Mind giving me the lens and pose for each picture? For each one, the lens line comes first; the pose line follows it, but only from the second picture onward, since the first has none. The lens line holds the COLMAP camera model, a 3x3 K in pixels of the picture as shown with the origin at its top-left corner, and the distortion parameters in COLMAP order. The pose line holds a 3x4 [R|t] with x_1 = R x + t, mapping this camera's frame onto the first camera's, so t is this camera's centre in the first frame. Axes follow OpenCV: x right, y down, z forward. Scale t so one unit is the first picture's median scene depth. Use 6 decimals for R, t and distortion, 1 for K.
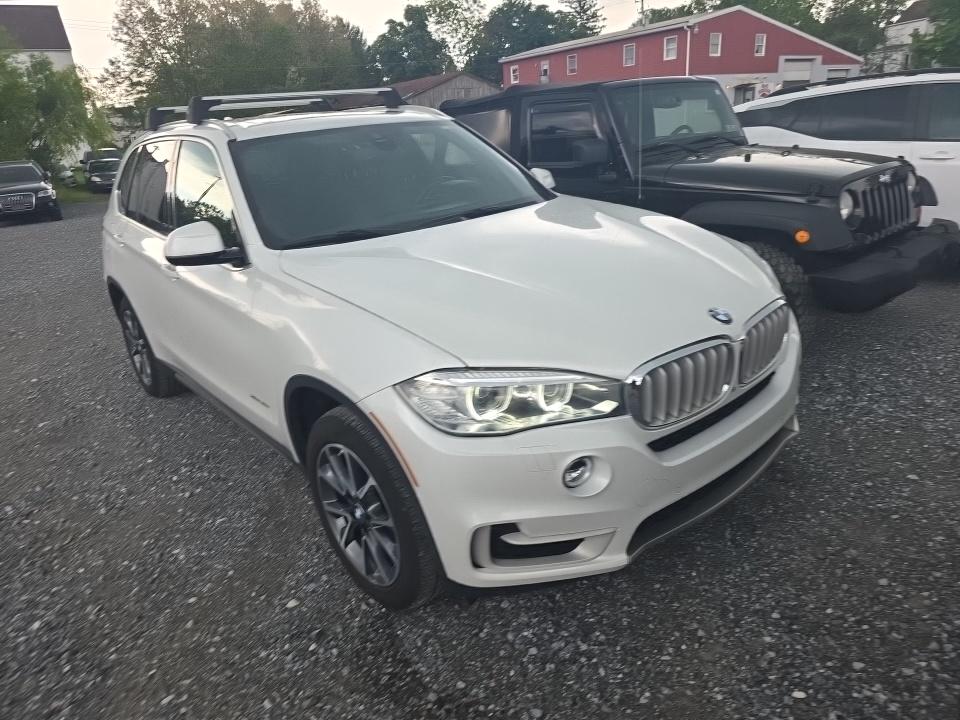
lens RADIAL K [[649.0, 0, 488.1], [0, 649.0, 351.2], [0, 0, 1]] dist [0.035486, -0.029506]
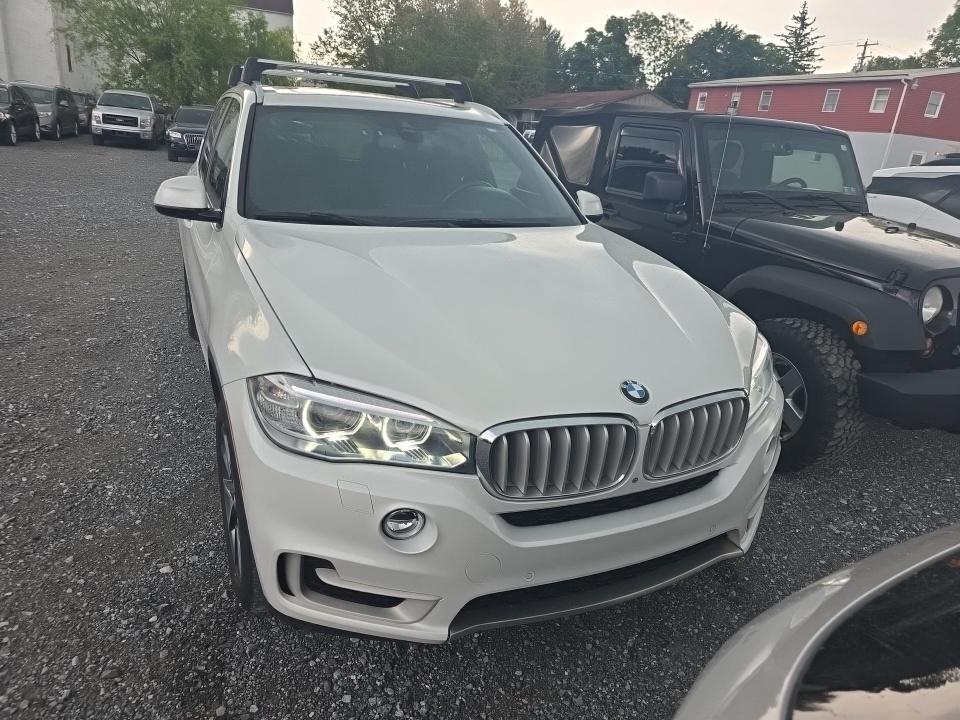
lens RADIAL K [[649.0, 0, 481.7], [0, 649.0, 366.1], [0, 0, 1]] dist [0.035486, -0.029506]
pose [[0.953089, 0.236917, -0.188392, 0.203593], [-0.235321, 0.971419, 0.031127, -0.042634], [0.190382, 0.014666, 0.981601, 0.086694]]
